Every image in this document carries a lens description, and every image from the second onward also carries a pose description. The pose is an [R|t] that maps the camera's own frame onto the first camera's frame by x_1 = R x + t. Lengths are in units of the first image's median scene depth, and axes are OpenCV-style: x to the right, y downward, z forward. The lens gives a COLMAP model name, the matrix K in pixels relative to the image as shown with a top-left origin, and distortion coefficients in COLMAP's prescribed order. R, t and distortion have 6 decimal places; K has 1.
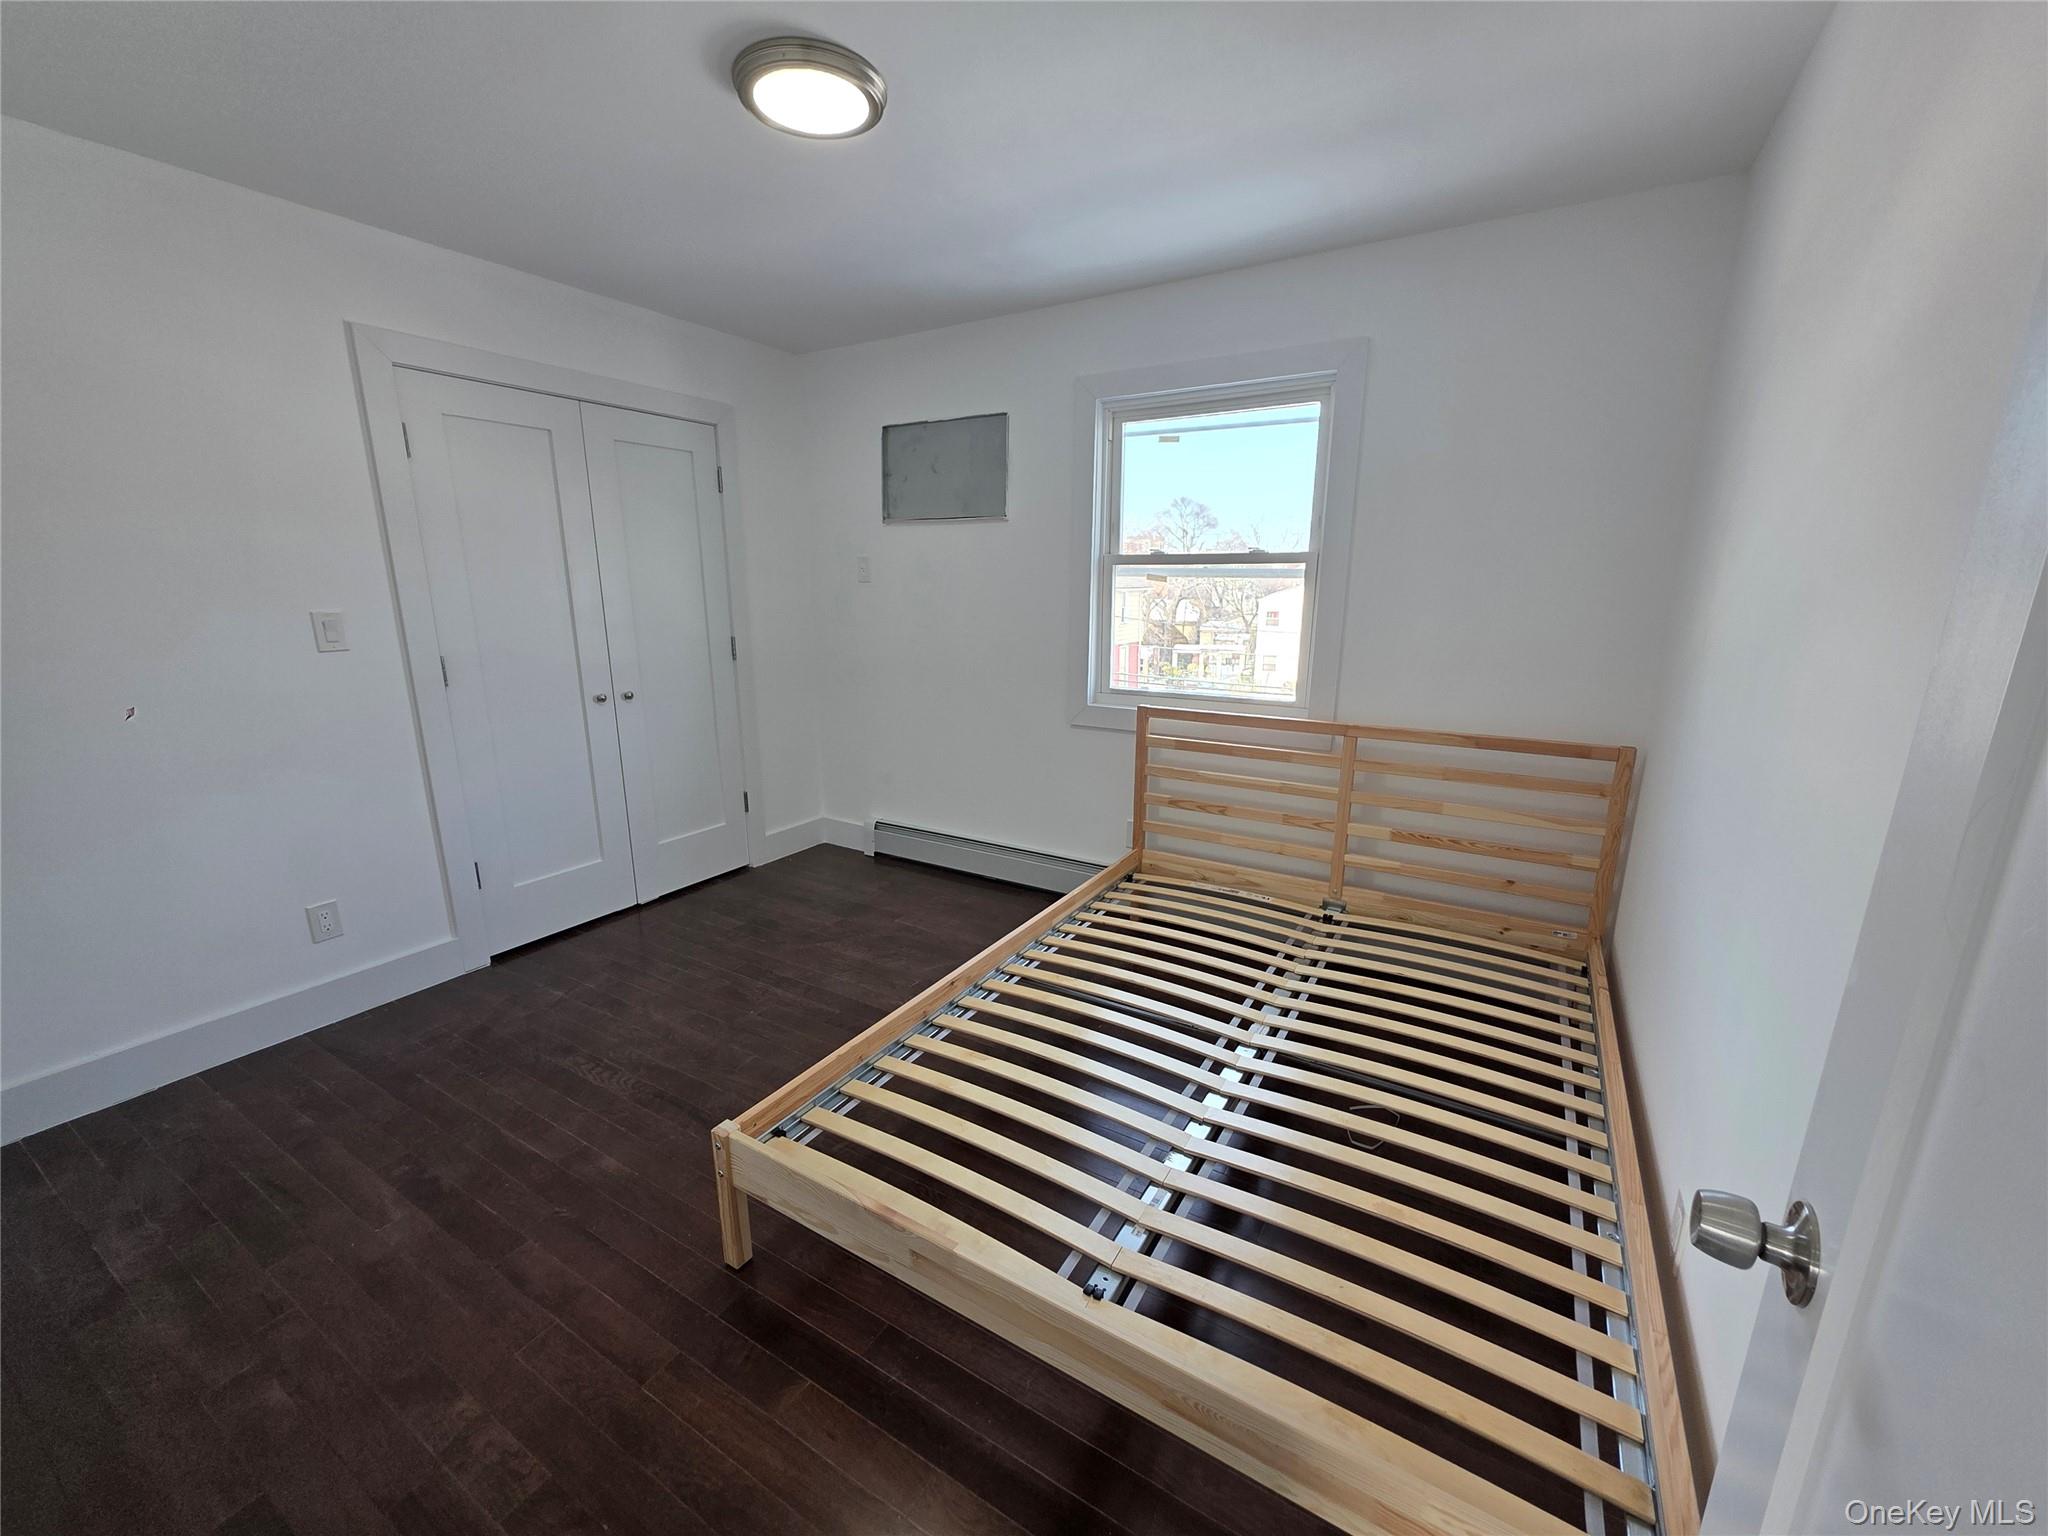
lens RADIAL K [[812.4, 0, 1023.7], [0, 812.4, 776.2], [0, 0, 1]] dist [0.001872, 0.000041]
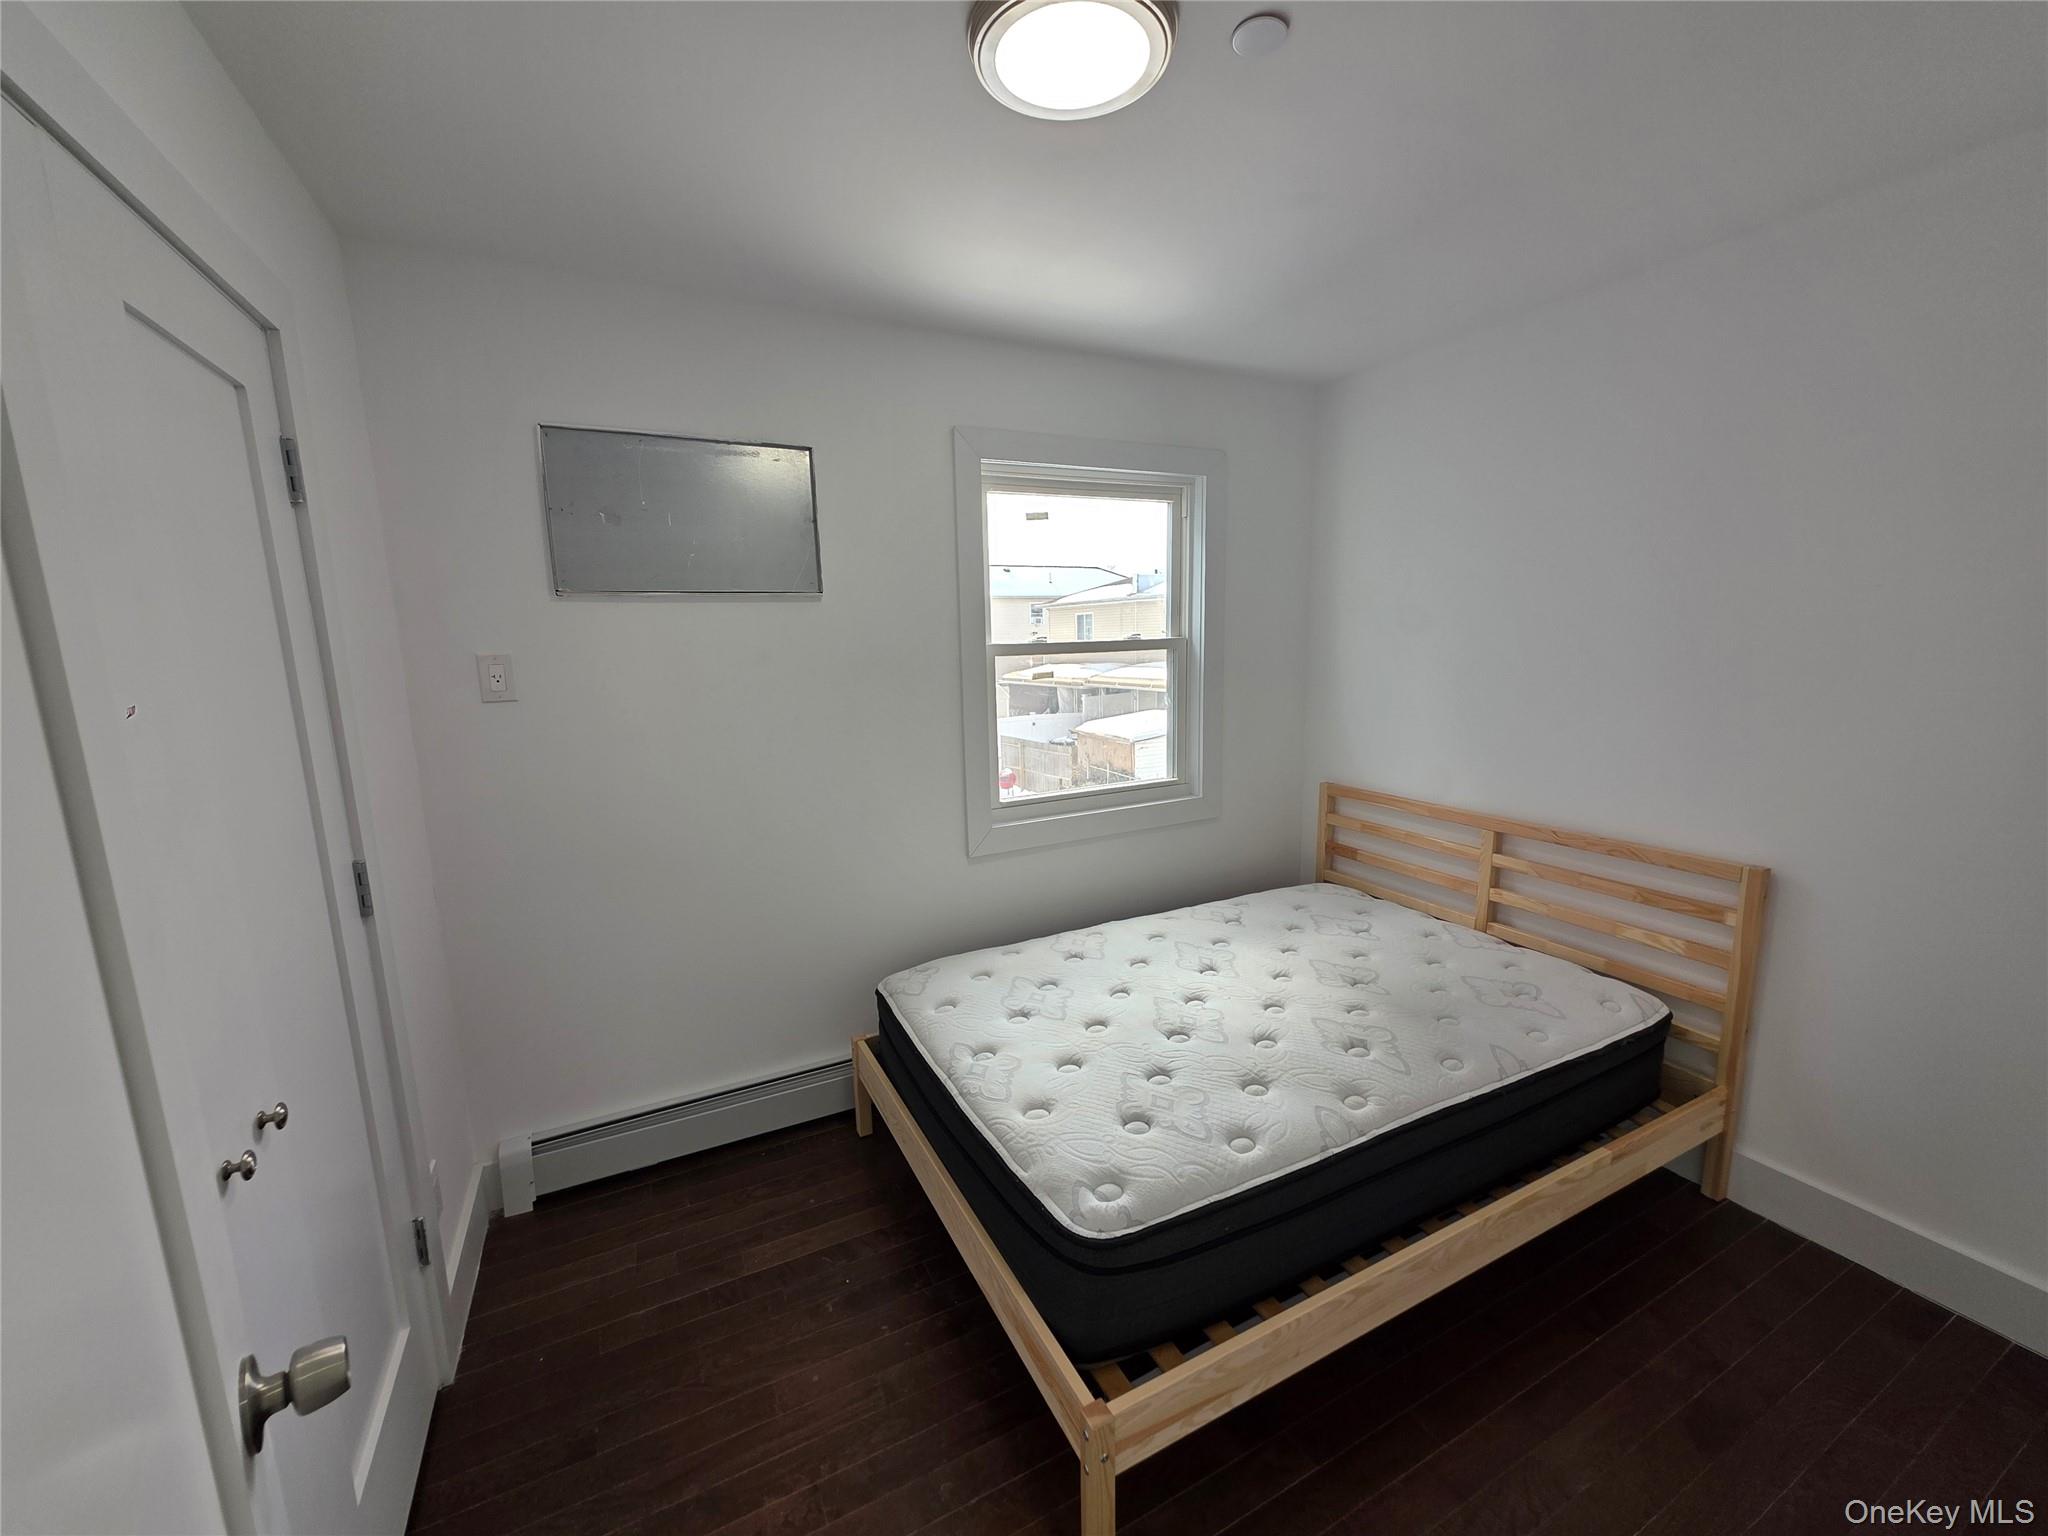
lens RADIAL K [[812.4, 0, 1023.7], [0, 812.4, 776.2], [0, 0, 1]] dist [0.001872, 0.000041]
pose [[0.527863, -0.162661, 0.833608, -0.580508], [0.228640, 0.972472, 0.044977, -0.180009], [-0.817976, 0.166854, 0.550522, 0.566191]]
